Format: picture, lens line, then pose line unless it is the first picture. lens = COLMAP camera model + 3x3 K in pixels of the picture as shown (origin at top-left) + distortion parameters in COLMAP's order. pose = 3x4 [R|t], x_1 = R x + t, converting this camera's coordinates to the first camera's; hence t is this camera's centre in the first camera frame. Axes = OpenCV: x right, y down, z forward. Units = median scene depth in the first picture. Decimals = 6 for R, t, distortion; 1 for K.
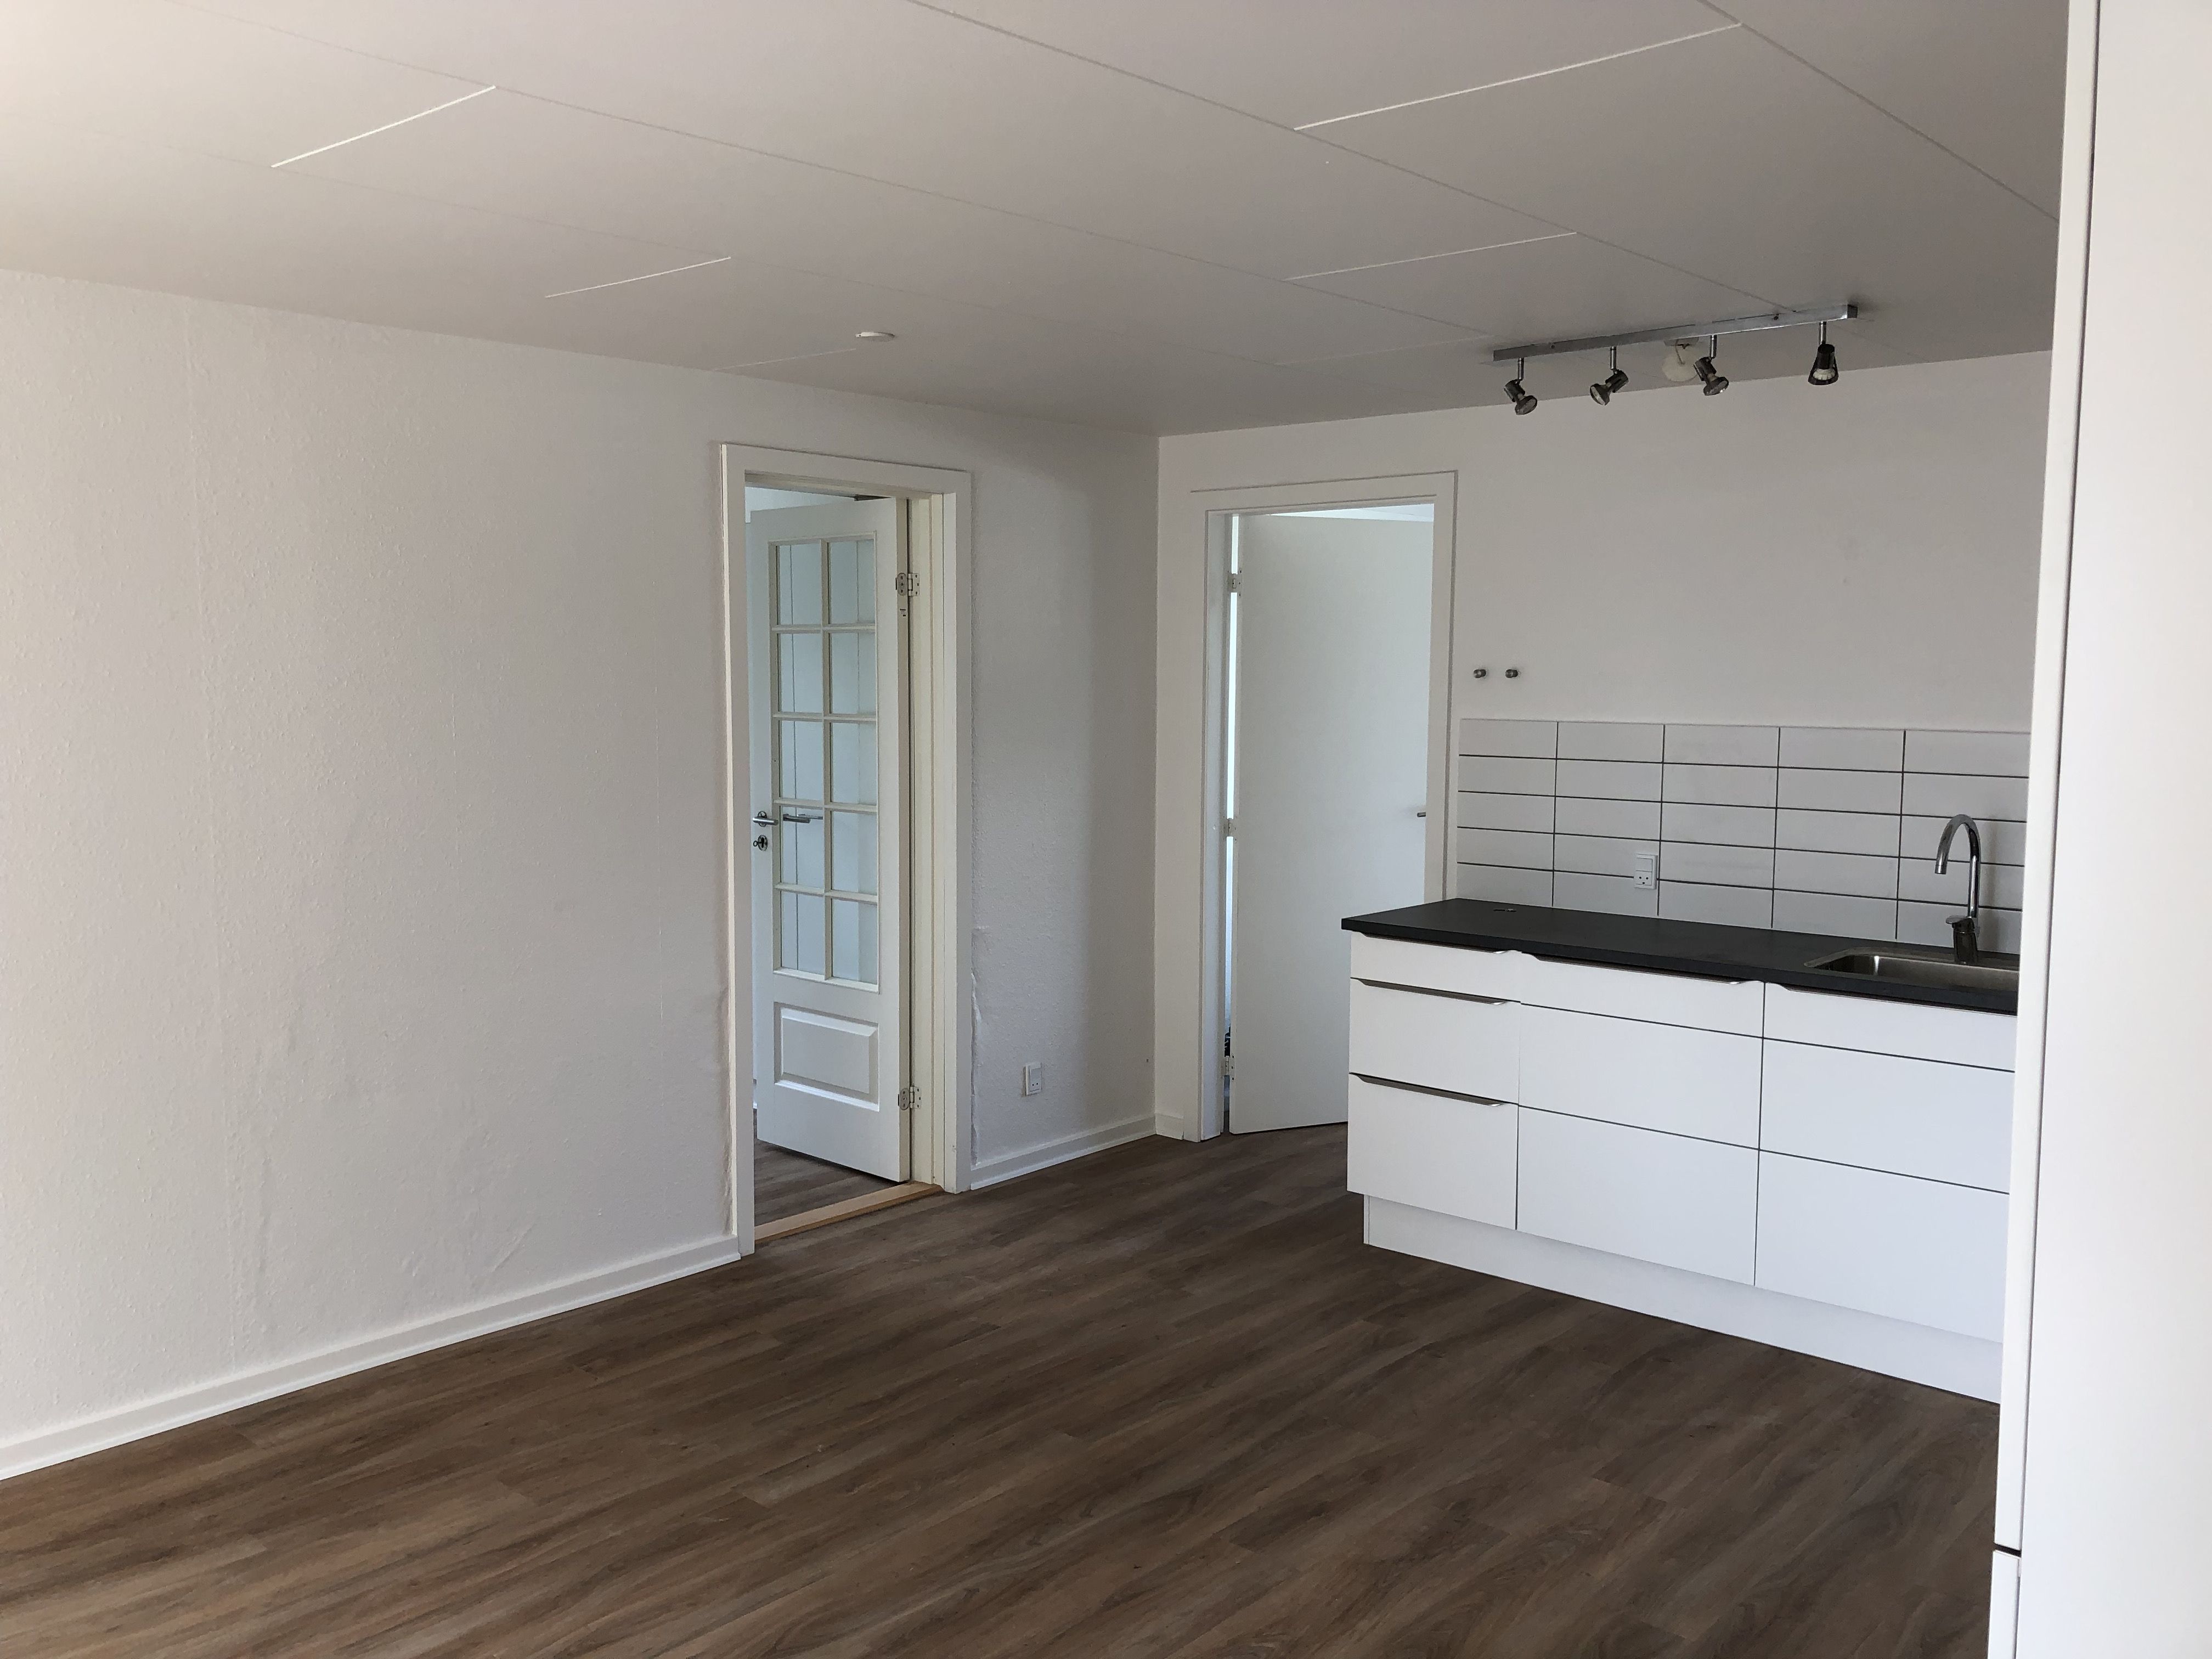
lens RADIAL K [[1811.9, 0, 1106.0], [0, 1811.9, 829.5], [0, 0, 1]] dist [0.035862, 0.003041]
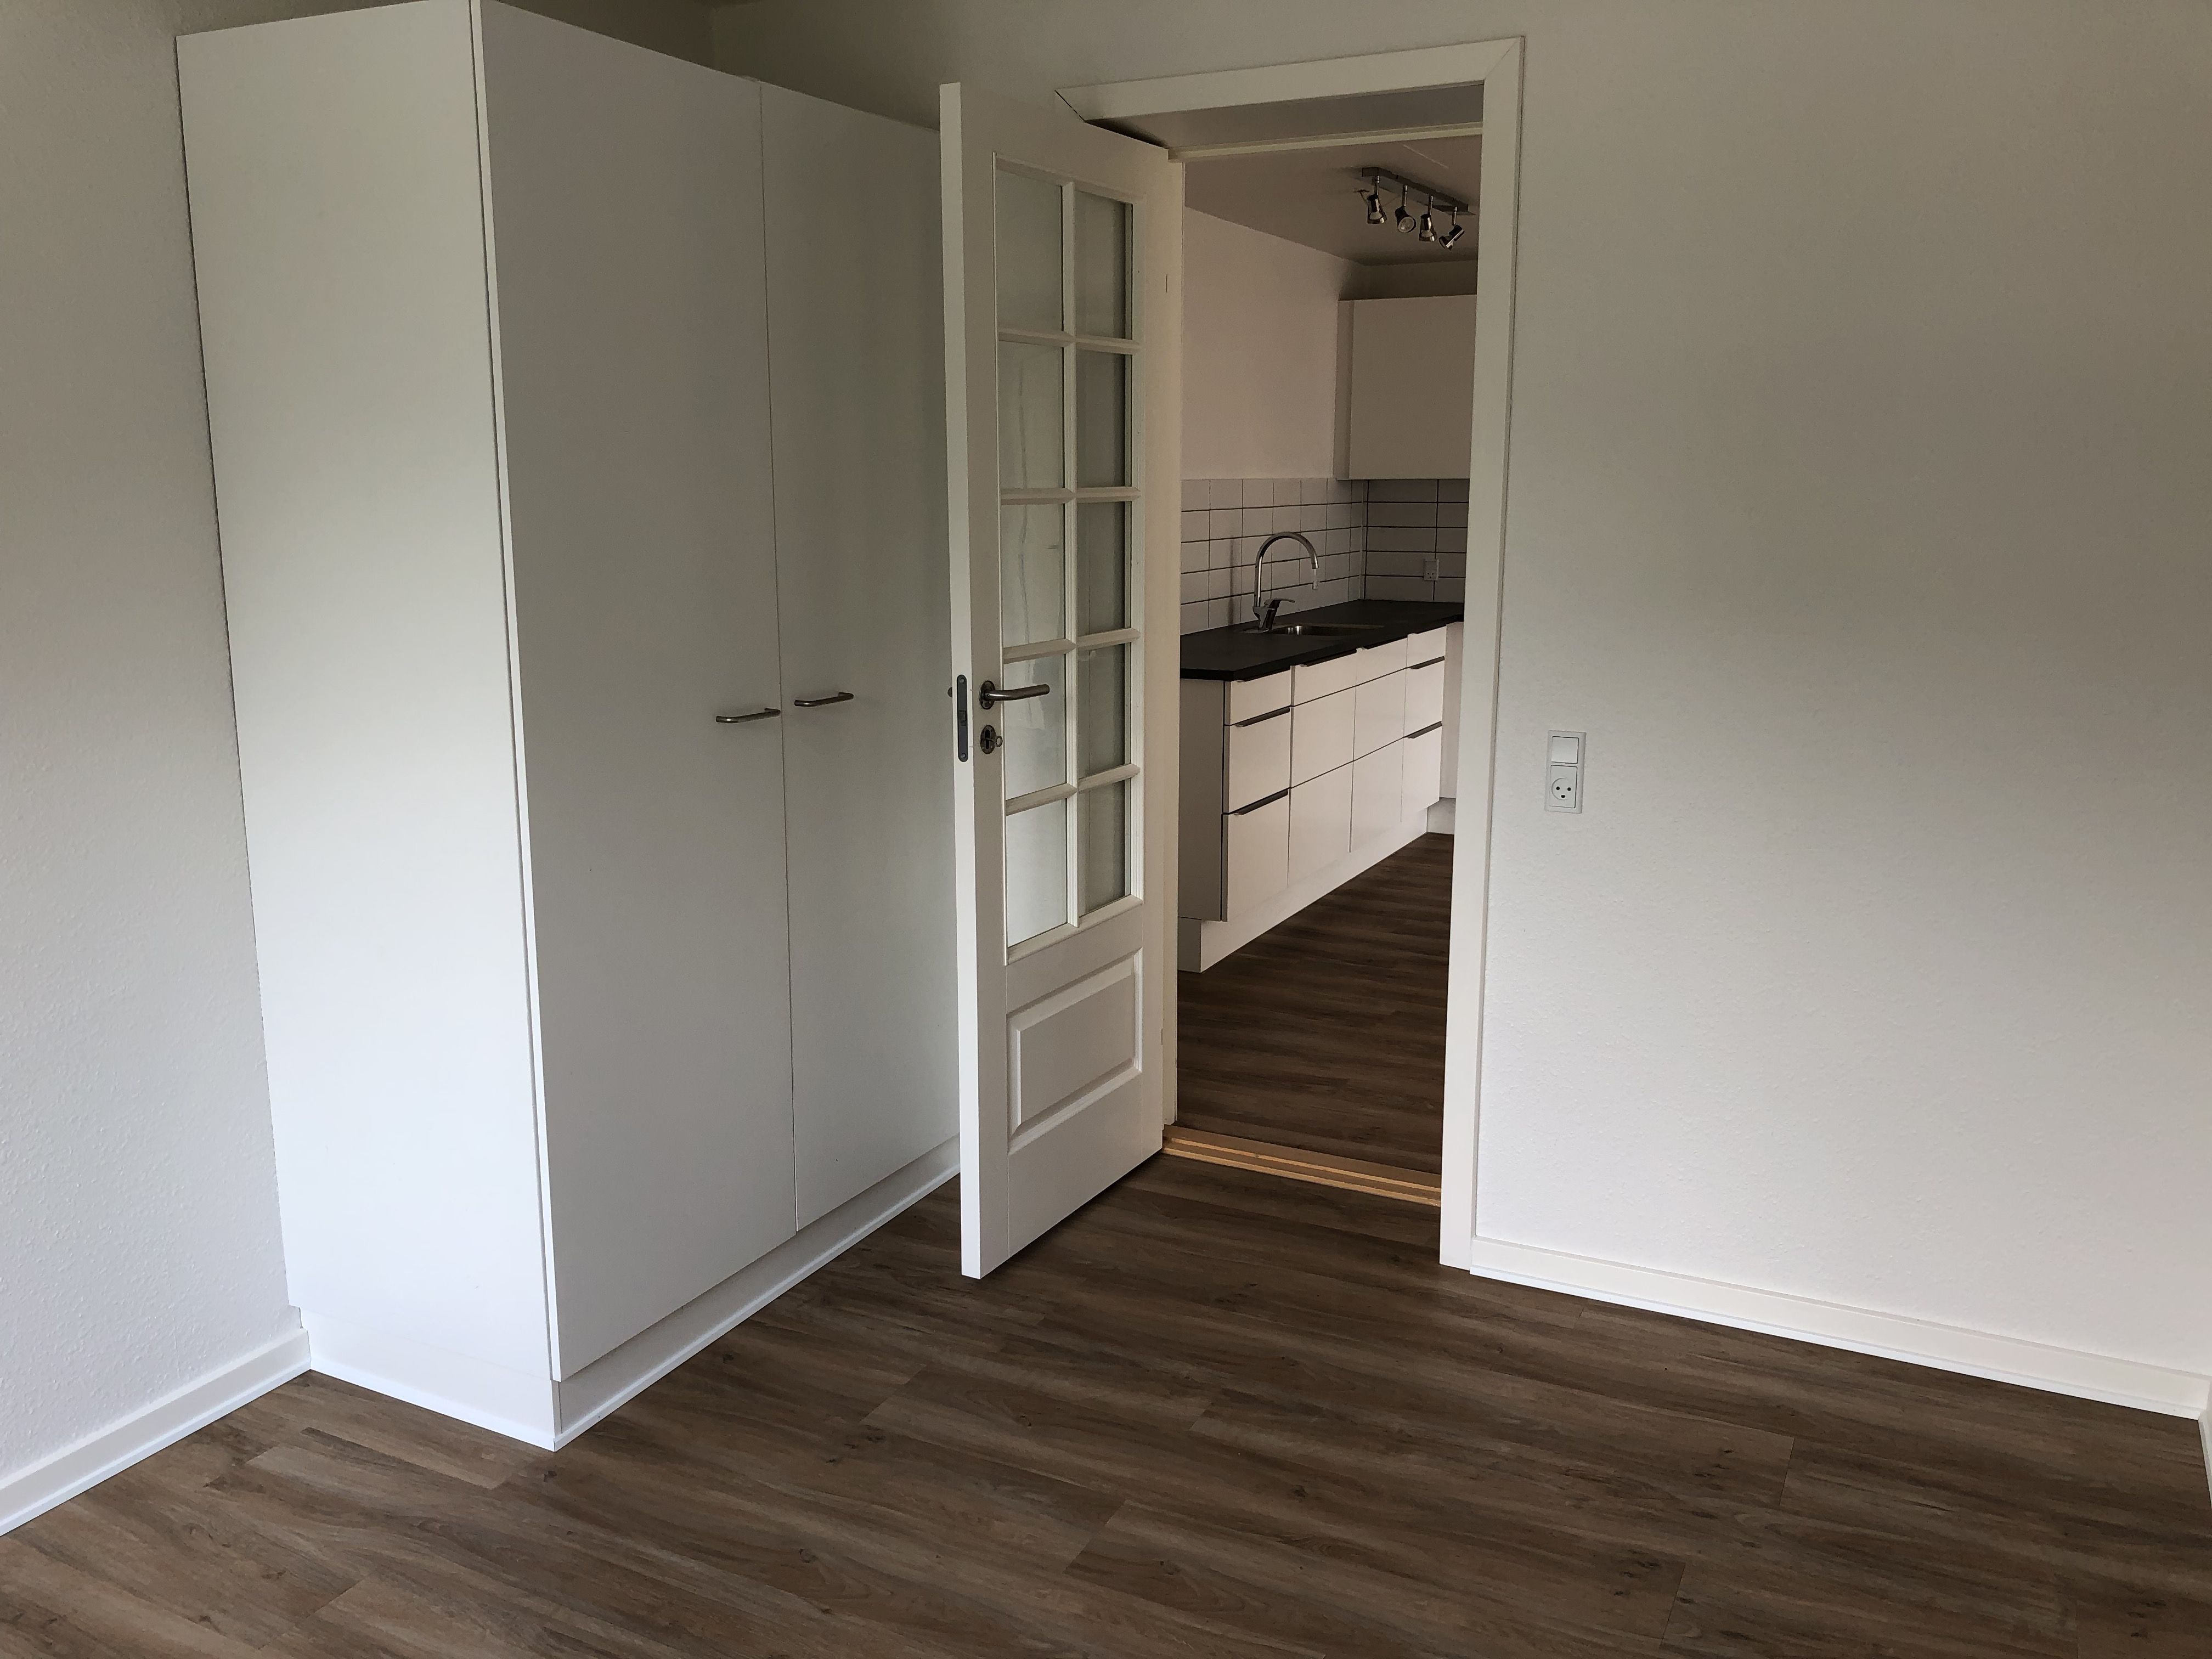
lens RADIAL K [[1811.9, 0, 1106.0], [0, 1811.9, 829.5], [0, 0, 1]] dist [0.035862, 0.003041]
pose [[-0.258637, -0.194665, 0.946157, -0.998391], [0.083366, 0.971331, 0.222633, -0.116763], [-0.962371, 0.136458, -0.234994, 1.535695]]
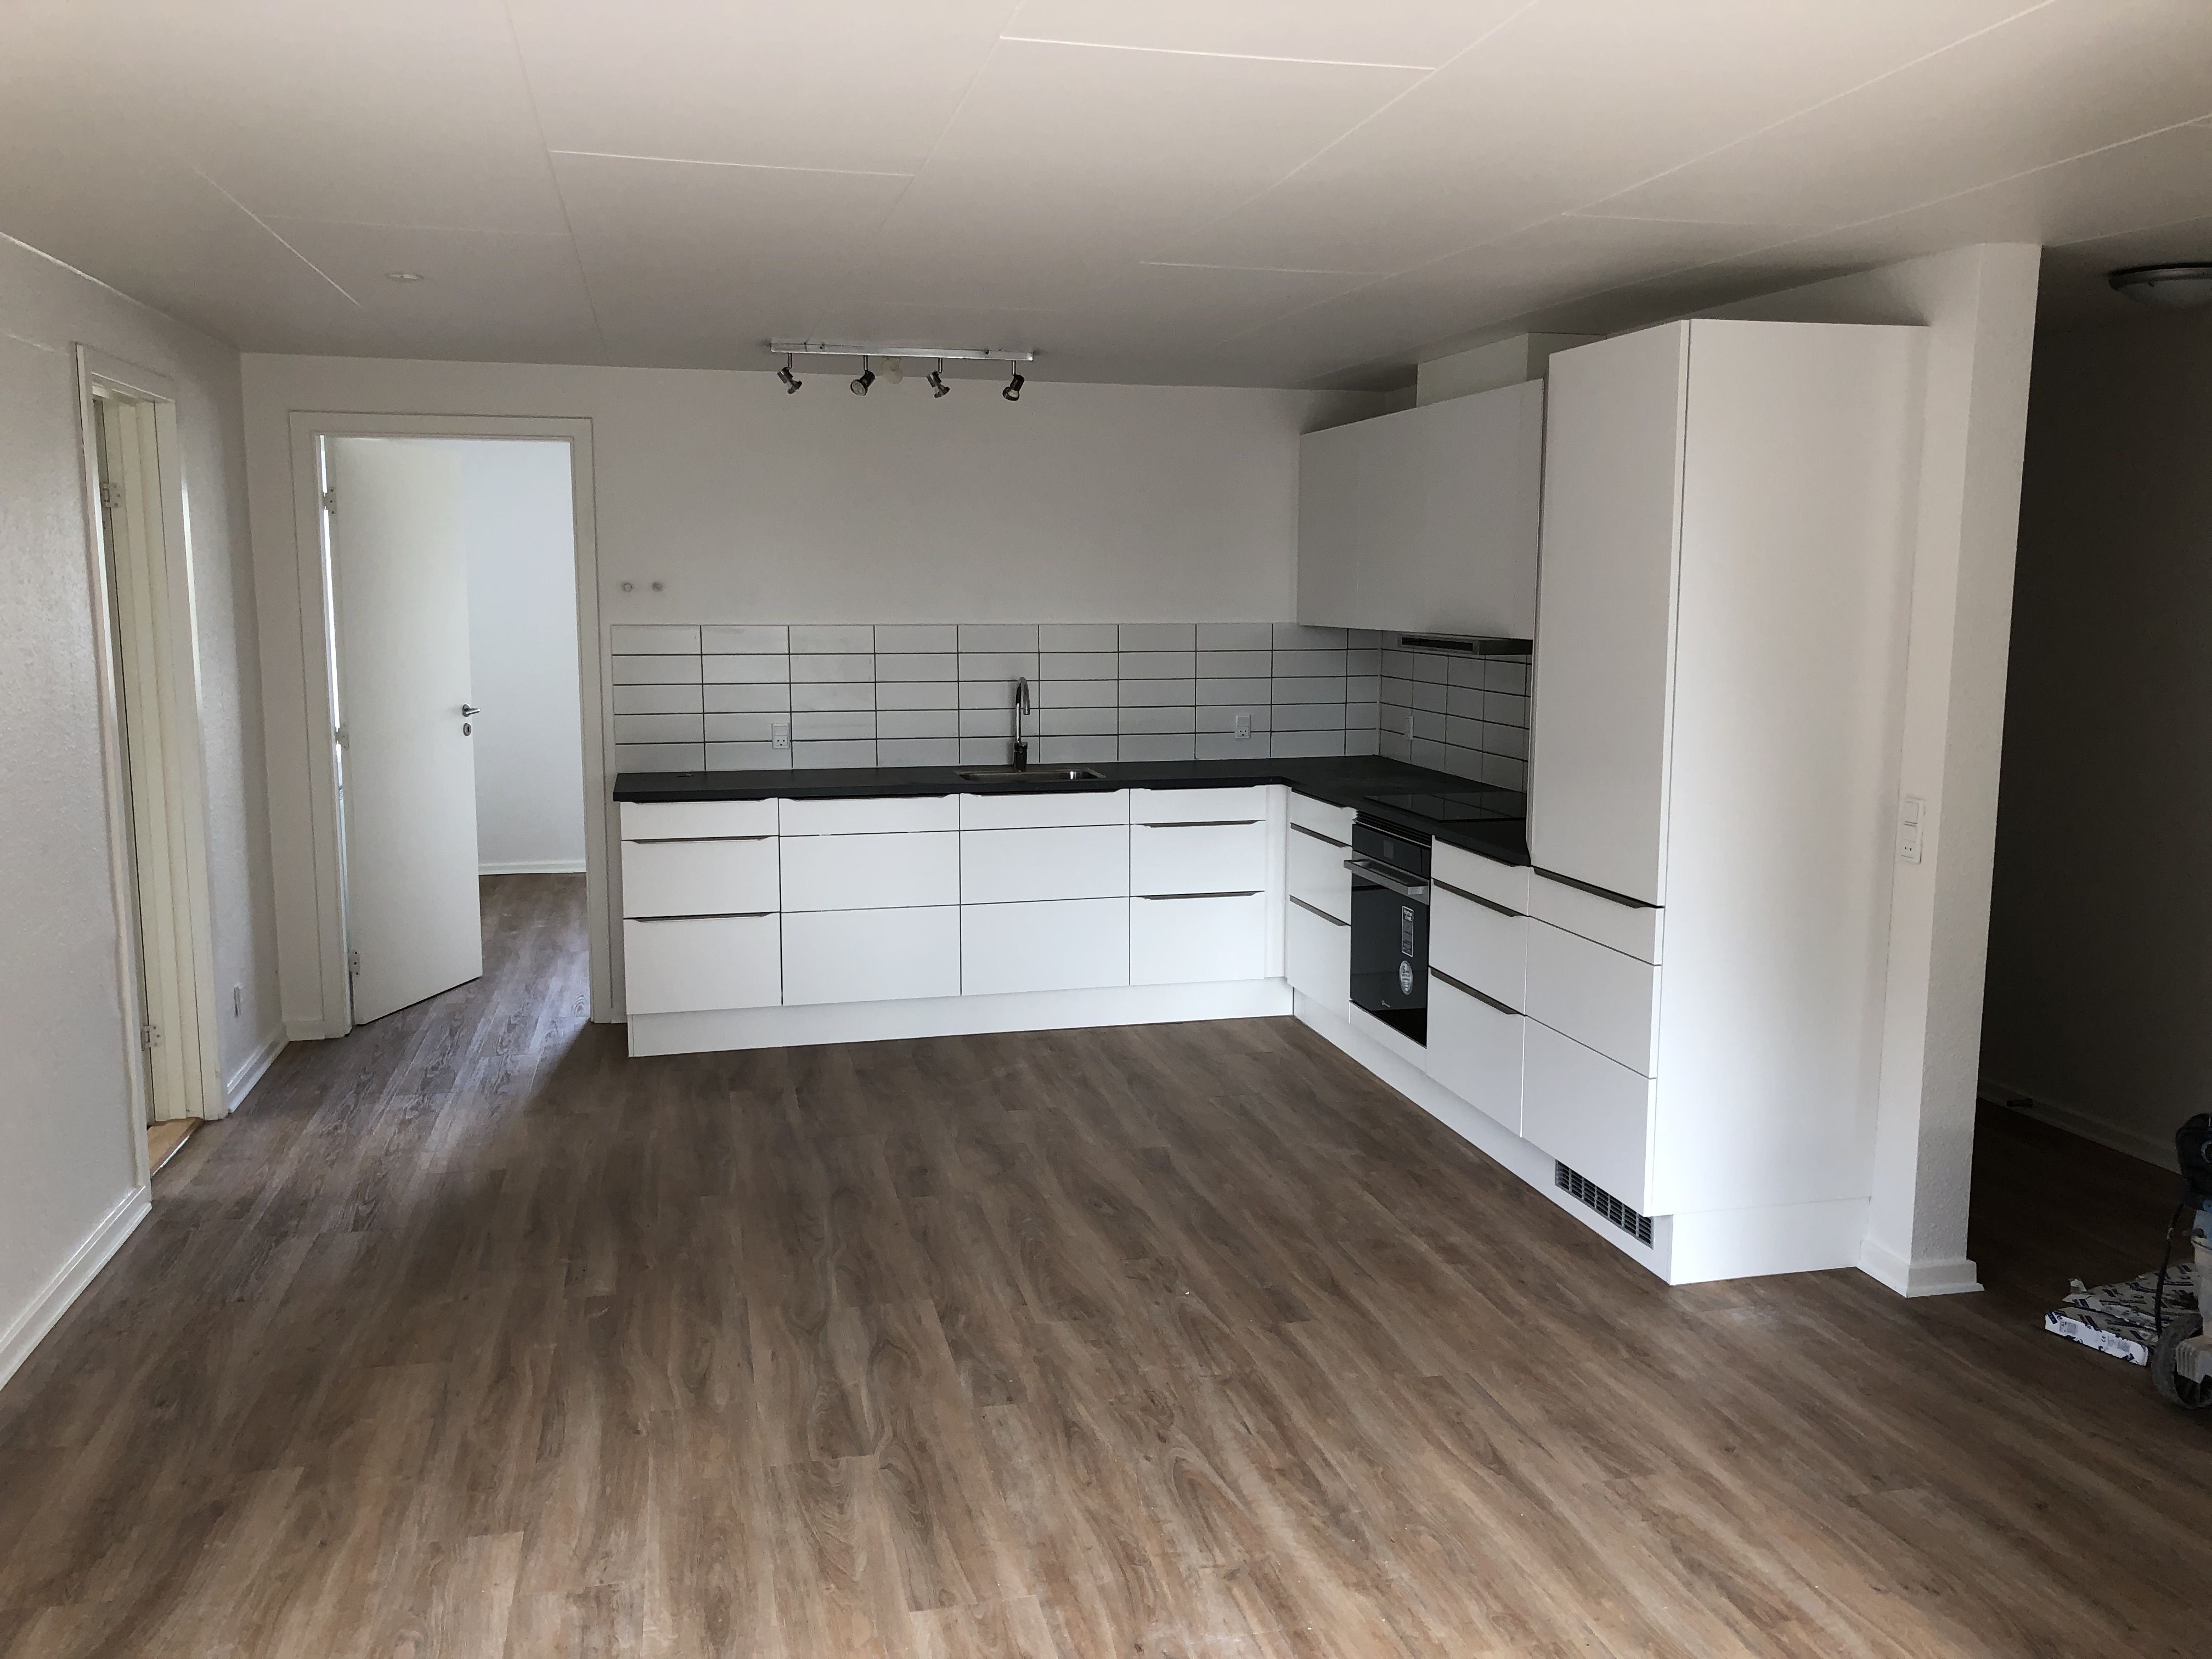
lens RADIAL K [[1762.5, 0, 1106.0], [0, 1762.5, 829.5], [0, 0, 1]] dist [0.084205, 0.000162]
pose [[0.571178, -0.112649, 0.813060, -0.768500], [0.074876, 0.993559, 0.085056, -0.001435], [-0.817404, 0.012297, 0.575933, 0.061325]]
